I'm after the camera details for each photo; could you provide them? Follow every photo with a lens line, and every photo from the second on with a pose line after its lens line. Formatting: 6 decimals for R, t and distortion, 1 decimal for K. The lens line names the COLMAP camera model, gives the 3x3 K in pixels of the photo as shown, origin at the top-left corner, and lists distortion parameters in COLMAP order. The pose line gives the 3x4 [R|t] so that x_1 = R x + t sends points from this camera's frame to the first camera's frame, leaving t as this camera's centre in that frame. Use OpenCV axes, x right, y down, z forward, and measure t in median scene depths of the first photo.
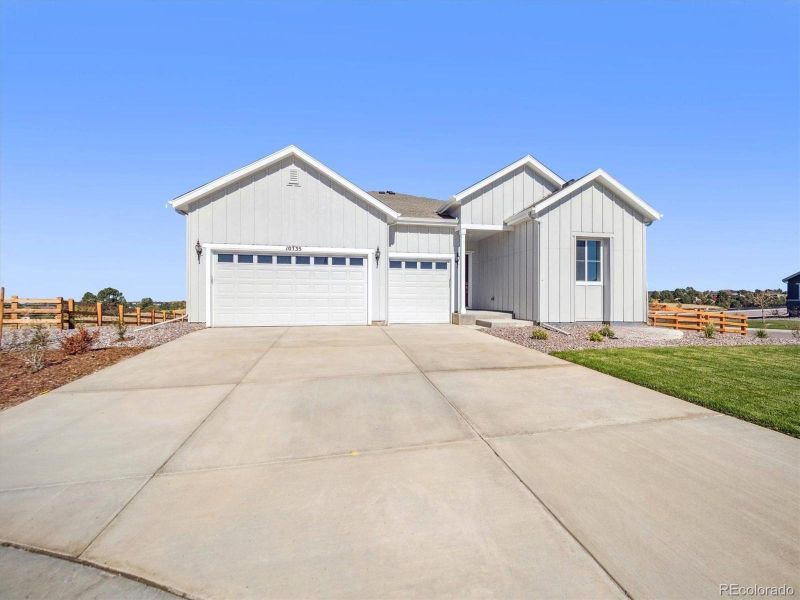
lens RADIAL K [[423.7, 0, 400.0], [0, 423.7, 300.0], [0, 0, 1]] dist [-0.000466, -0.000114]
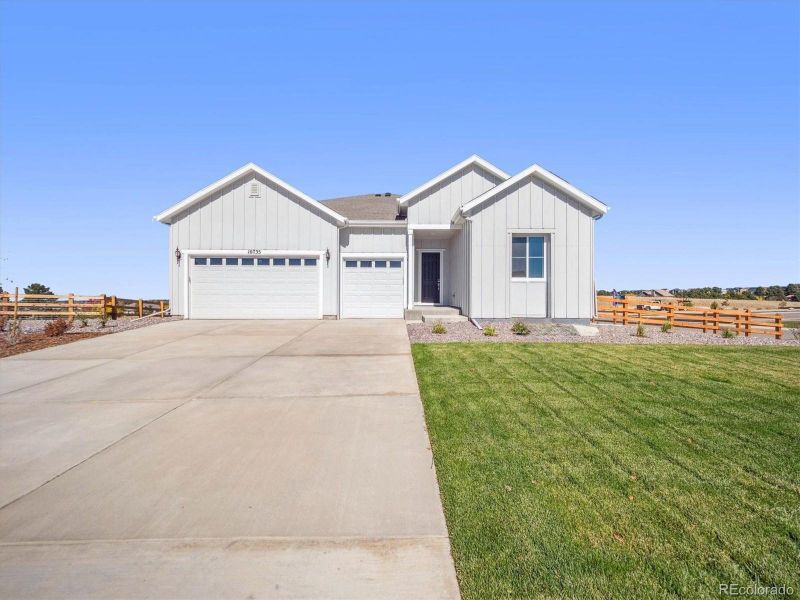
lens RADIAL K [[423.7, 0, 400.0], [0, 423.7, 300.0], [0, 0, 1]] dist [-0.000466, -0.000114]
pose [[0.977000, 0.000668, -0.213240, 0.362751], [0.000407, 0.999987, 0.004997, 0.003845], [0.213241, -0.004969, 0.976987, -0.041816]]
